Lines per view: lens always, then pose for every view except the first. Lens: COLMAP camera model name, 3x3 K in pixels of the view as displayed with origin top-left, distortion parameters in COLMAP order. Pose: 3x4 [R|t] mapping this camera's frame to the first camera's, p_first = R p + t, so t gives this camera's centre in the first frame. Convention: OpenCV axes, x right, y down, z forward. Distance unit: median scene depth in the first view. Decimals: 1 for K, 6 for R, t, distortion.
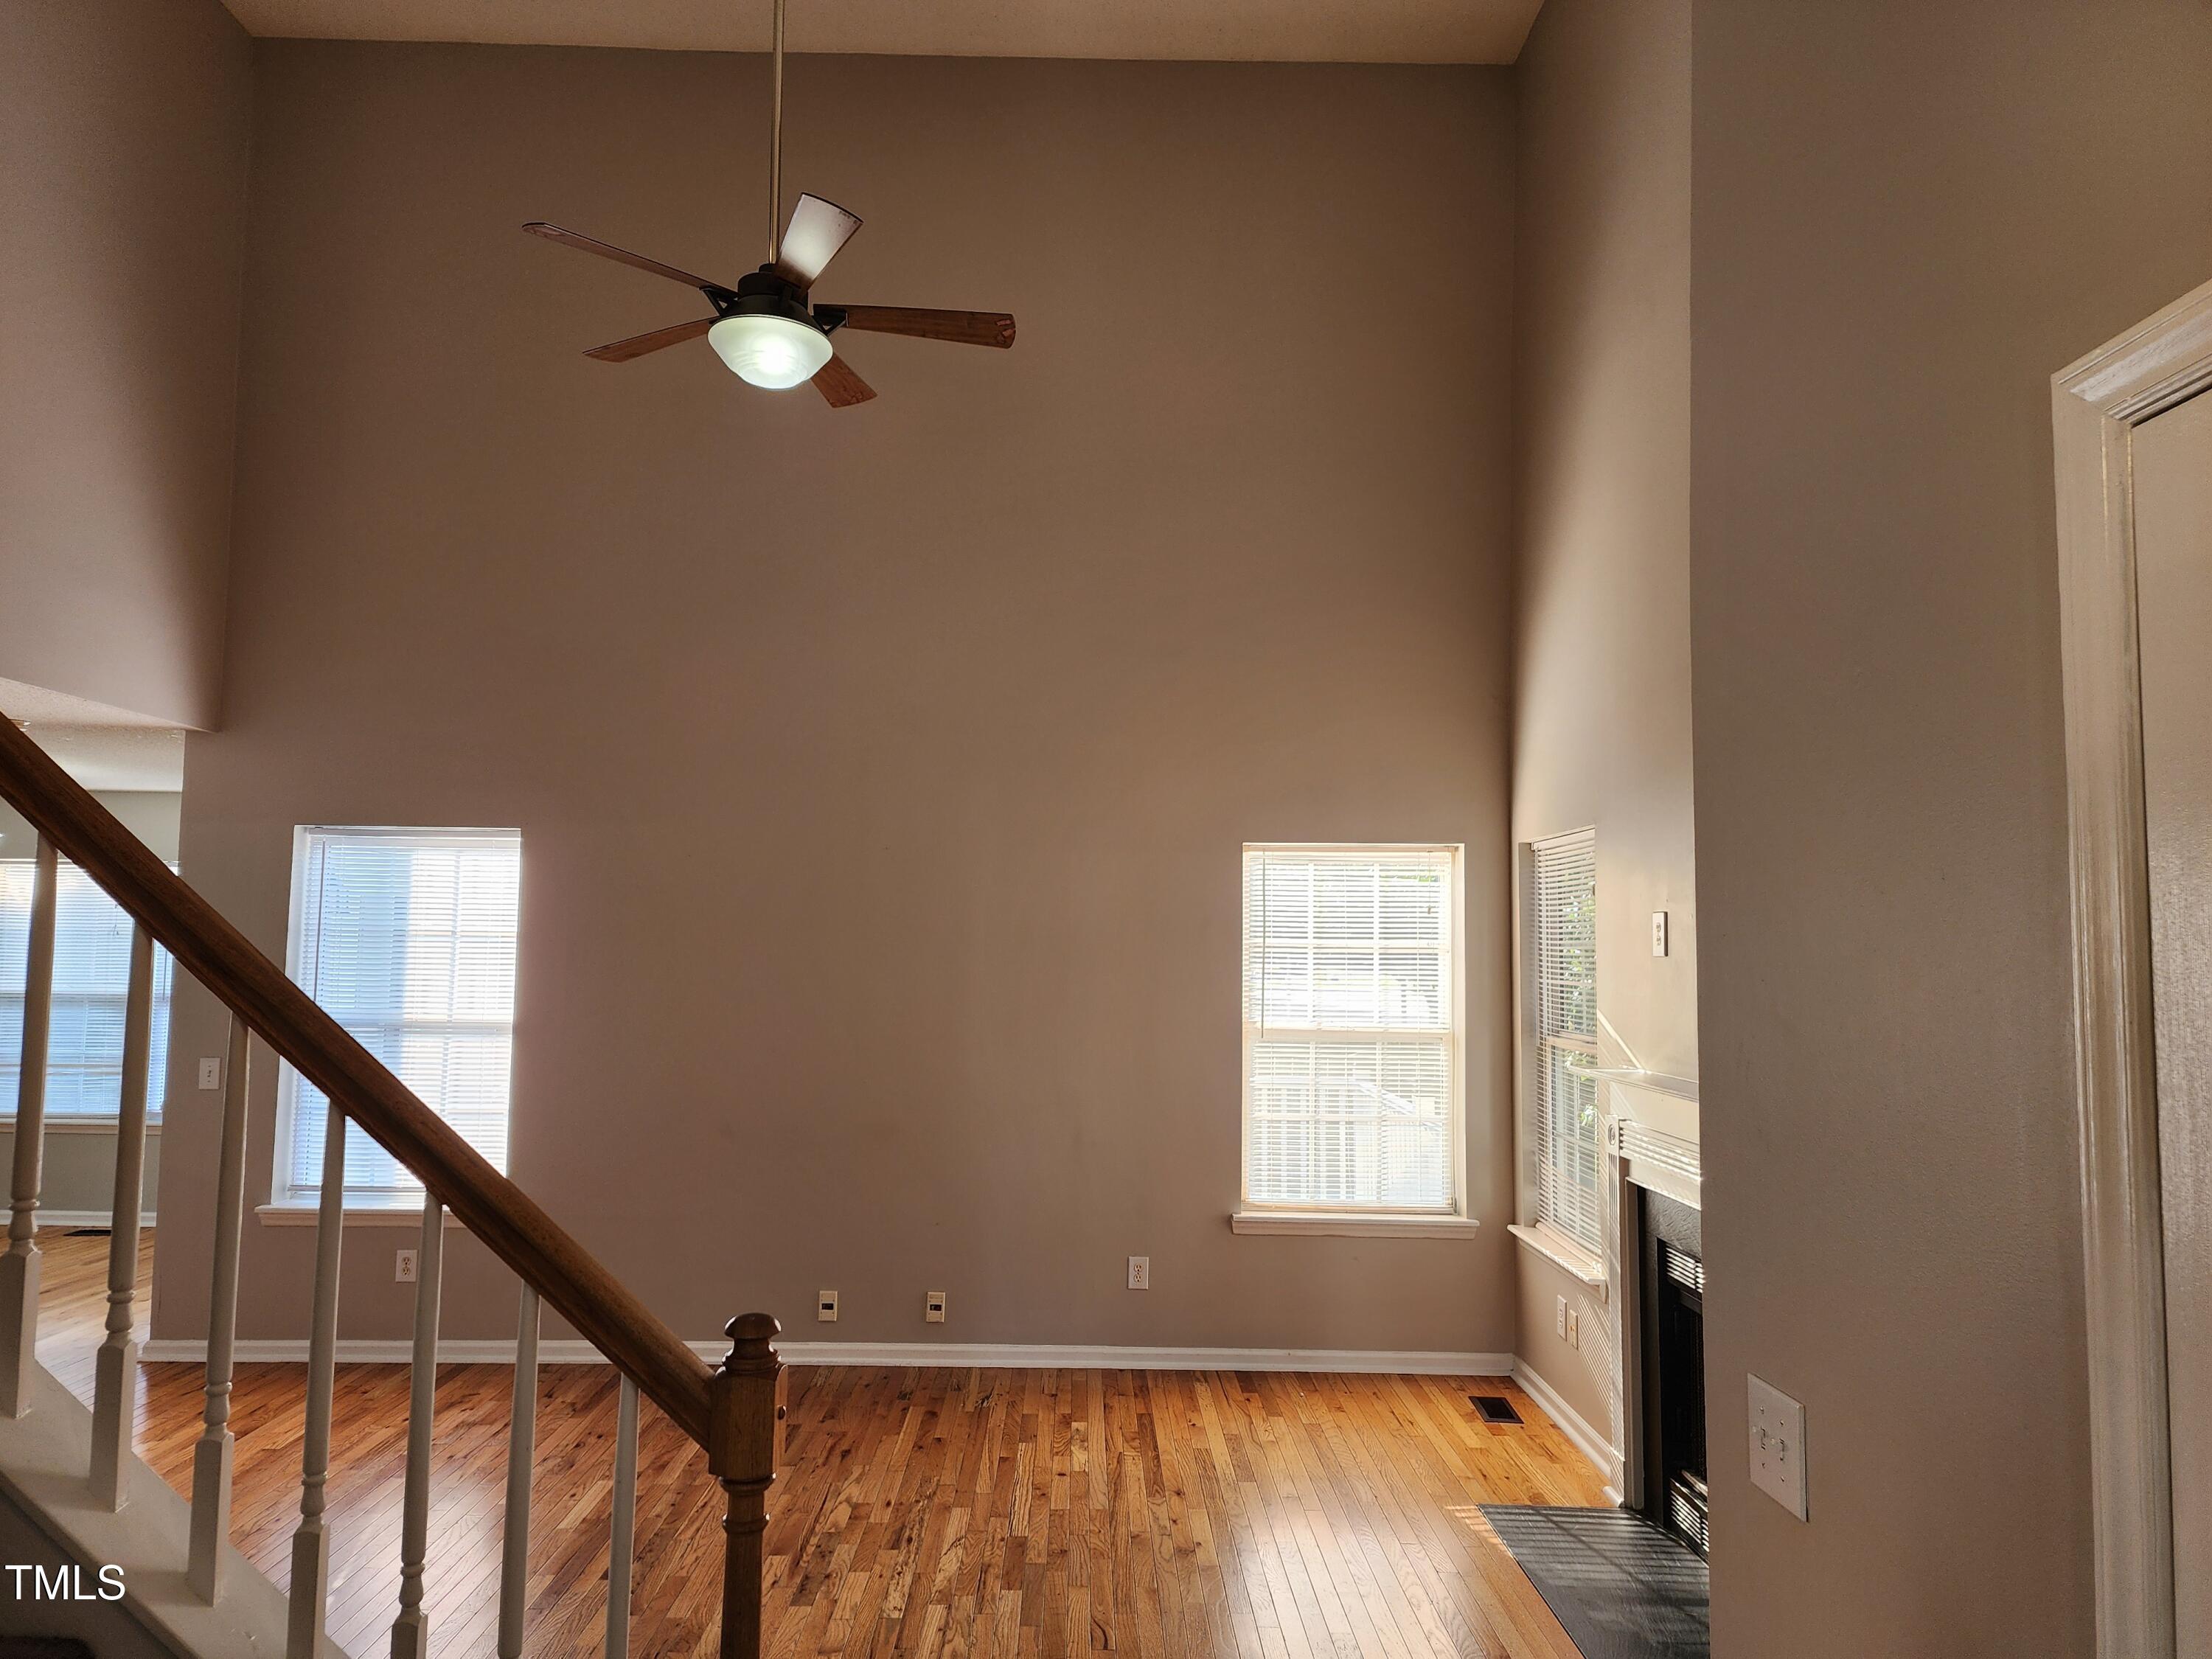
lens RADIAL K [[1475.9, 0, 1102.6], [0, 1475.9, 840.0], [0, 0, 1]] dist [0.065832, -0.056741]
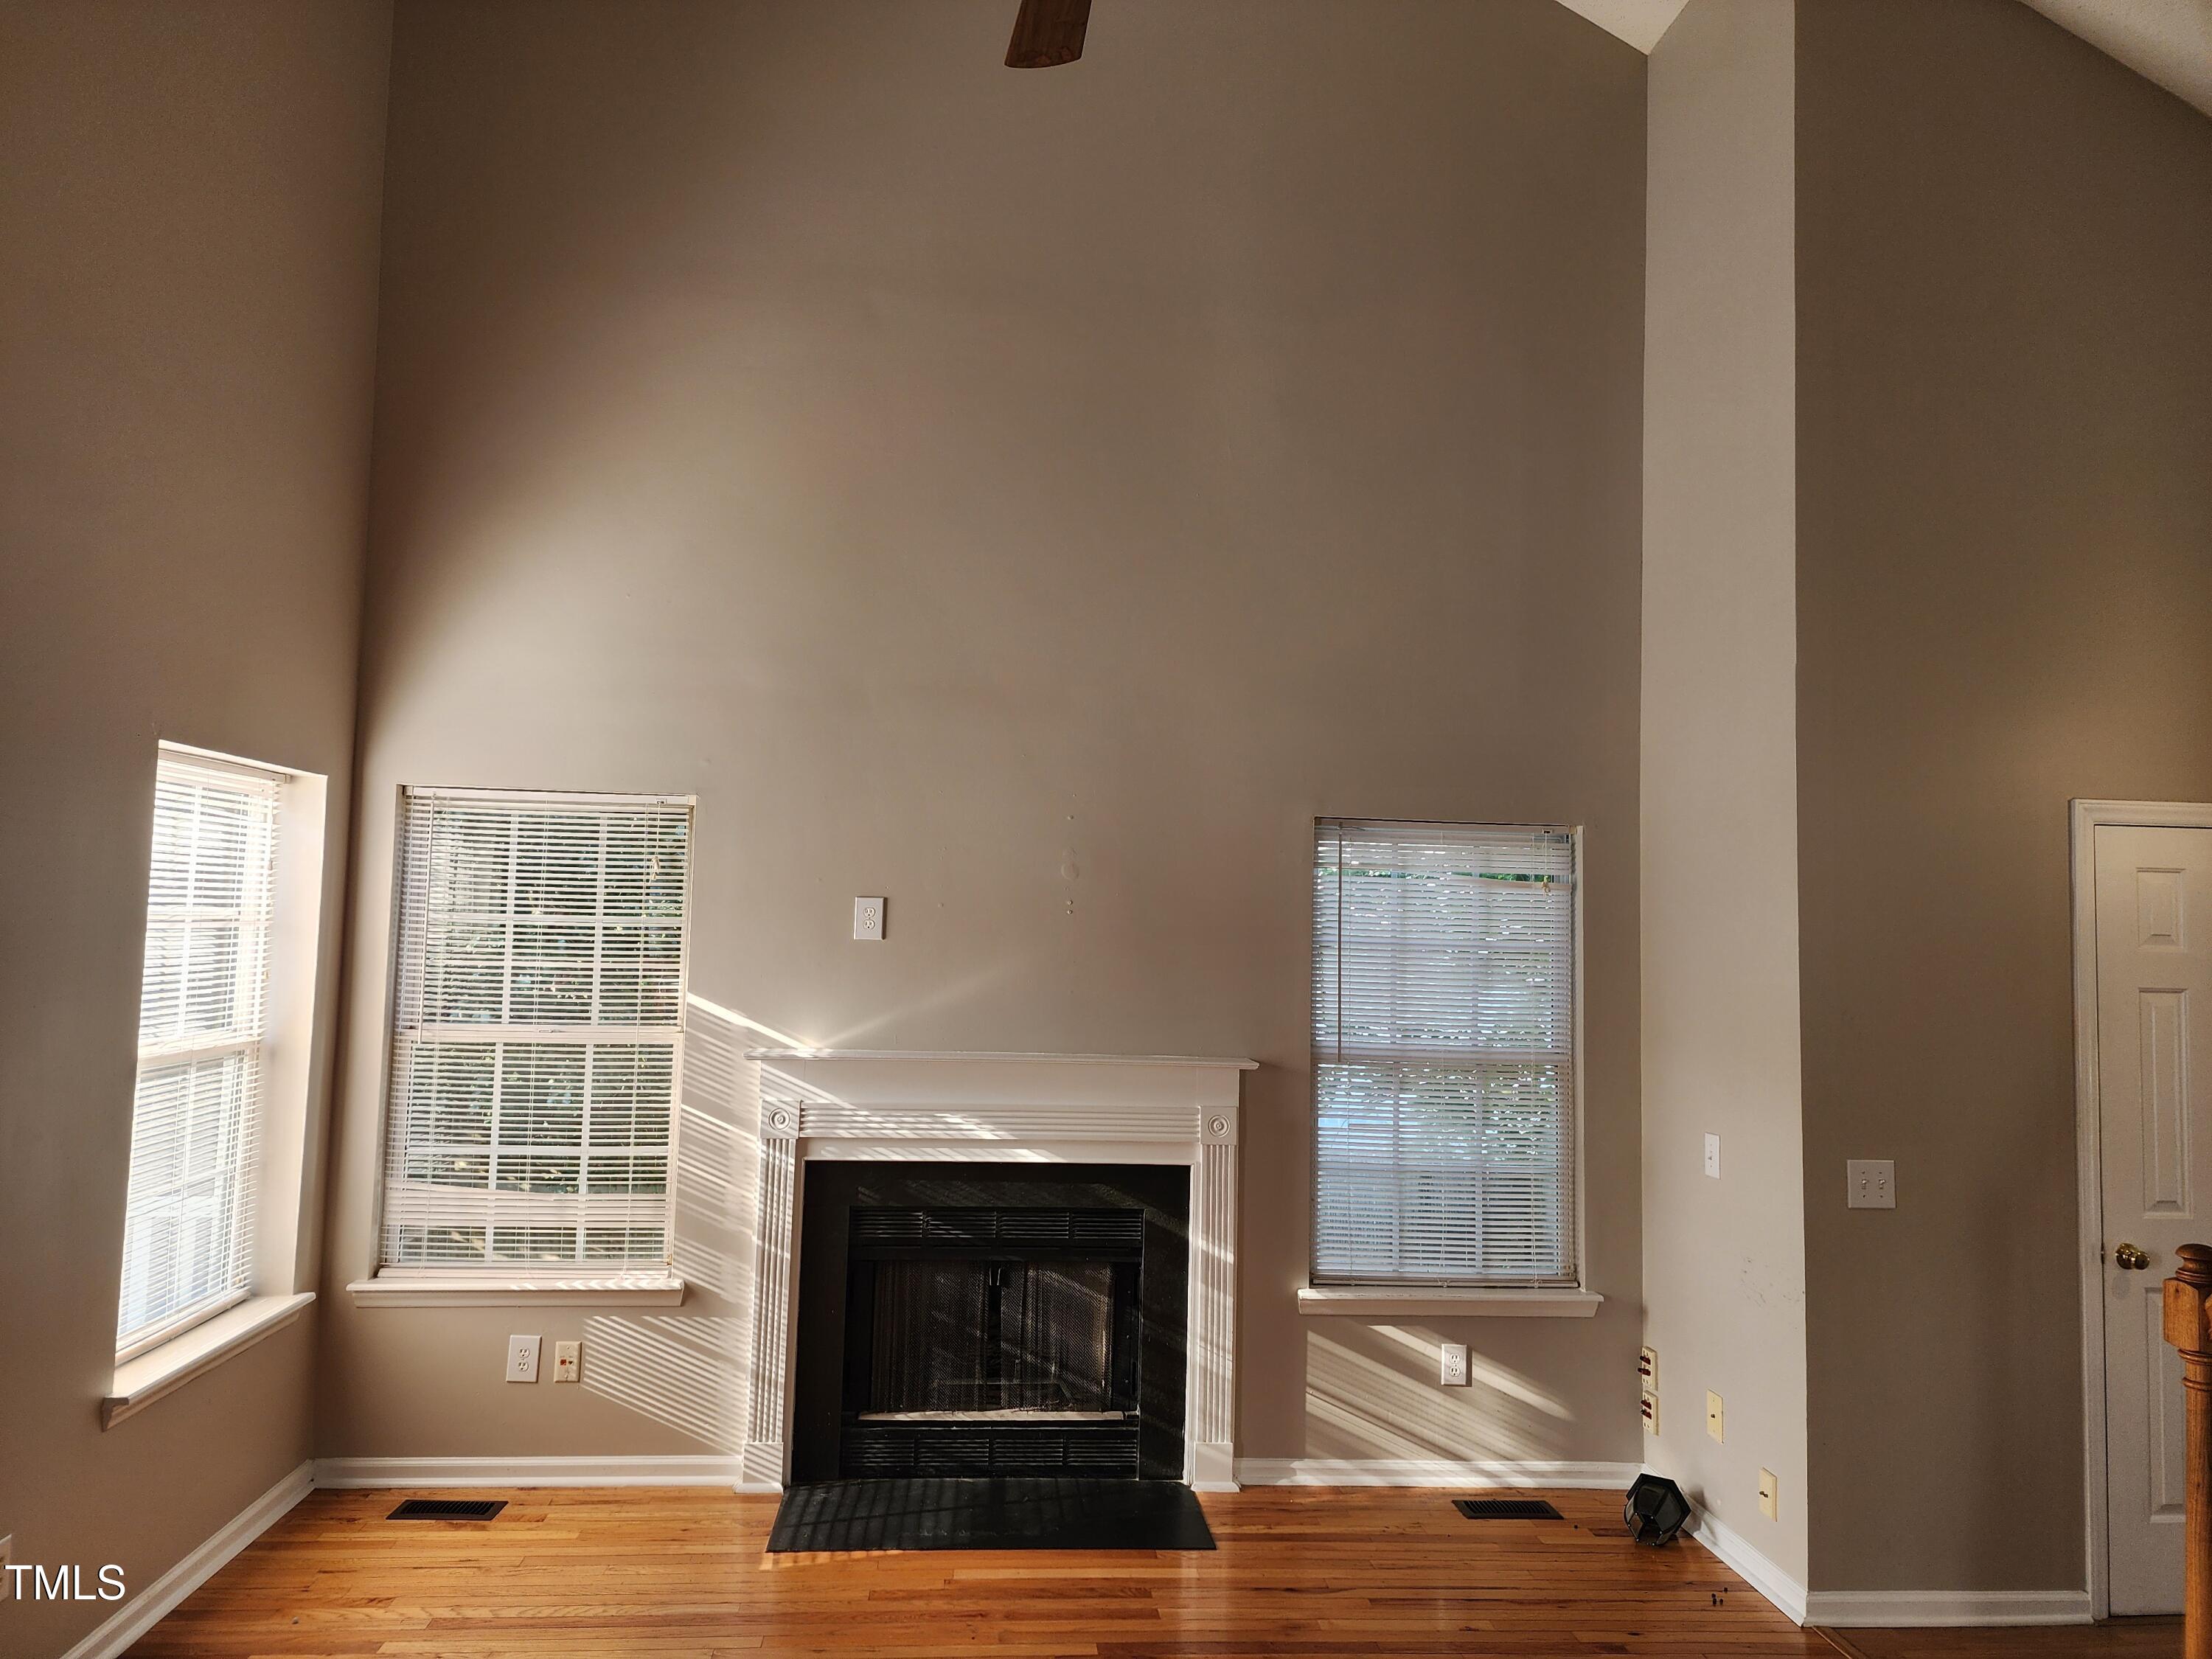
lens RADIAL K [[1475.9, 0, 1085.1], [0, 1475.9, 843.4], [0, 0, 1]] dist [0.065832, -0.056741]
pose [[-0.067222, 0.042589, 0.996829, -0.589569], [-0.100956, 0.993671, -0.049262, 0.039705], [-0.992617, -0.103947, -0.062497, 0.790005]]
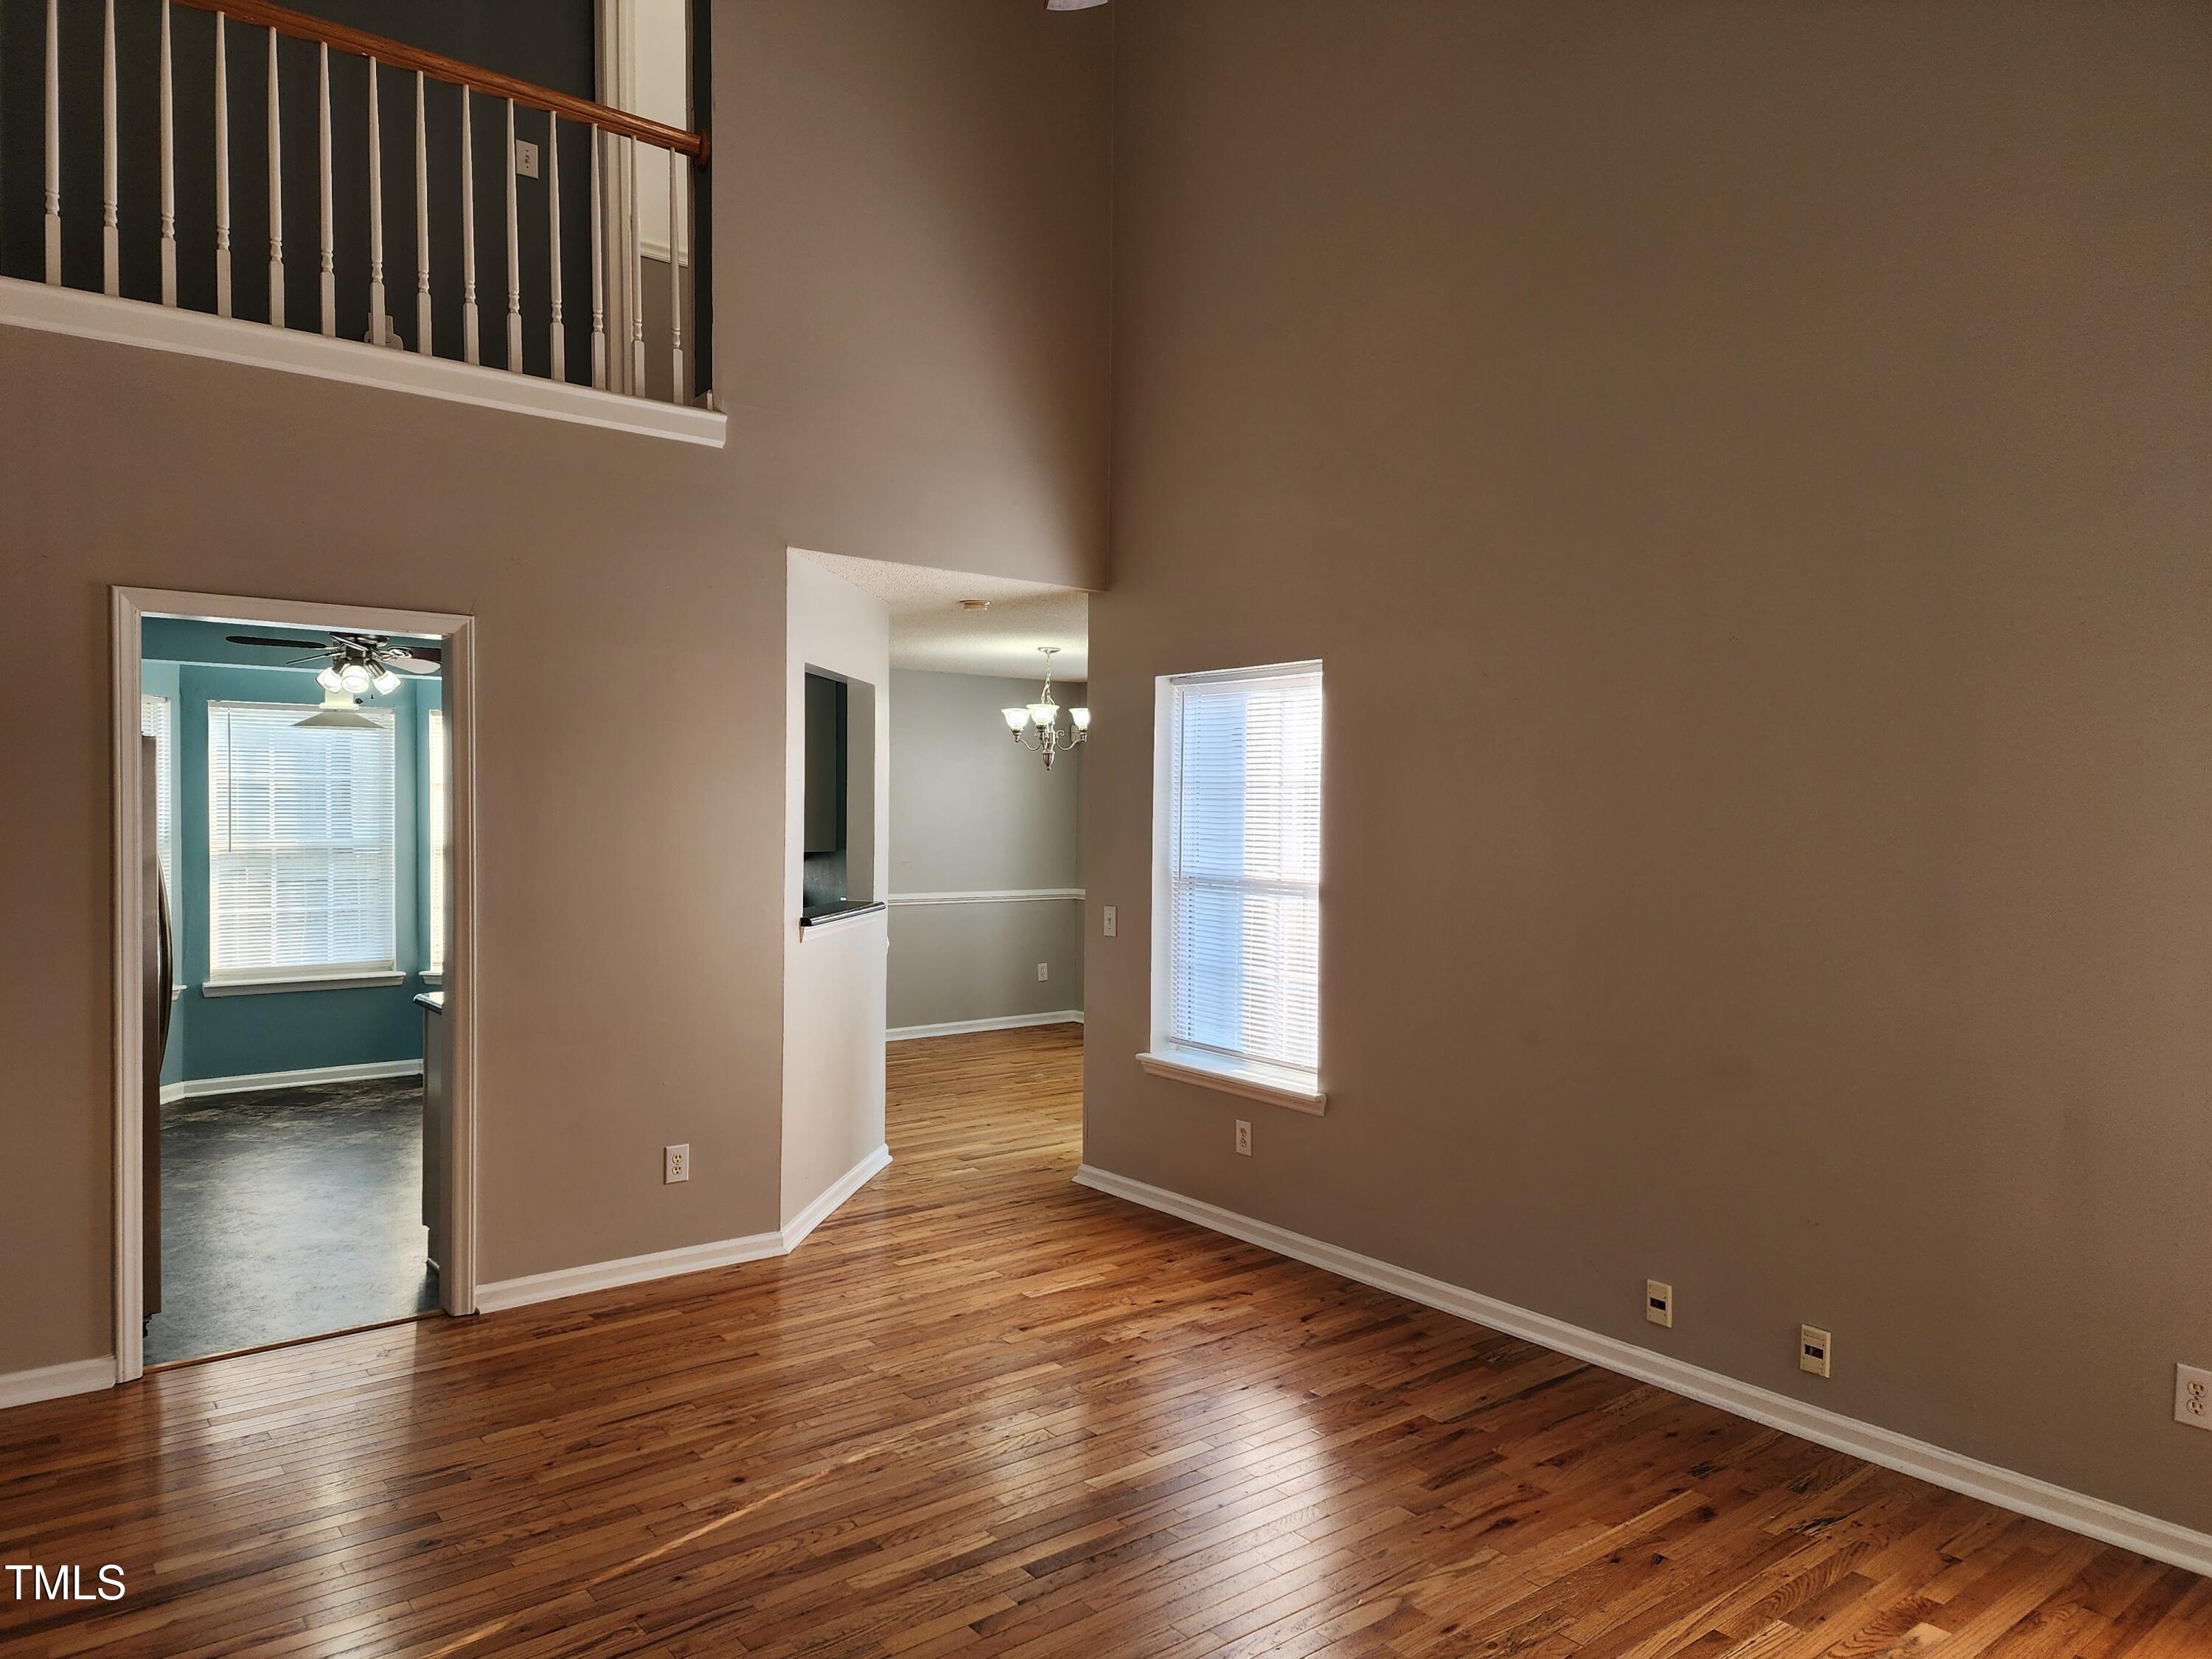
lens RADIAL K [[1475.9, 0, 1088.8], [0, 1475.9, 825.0], [0, 0, 1]] dist [0.065832, -0.056741]
pose [[0.609226, 0.004646, -0.792983, 0.240195], [0.056480, 0.997189, 0.049235, 0.043045], [0.790983, -0.074783, 0.607251, 0.427228]]
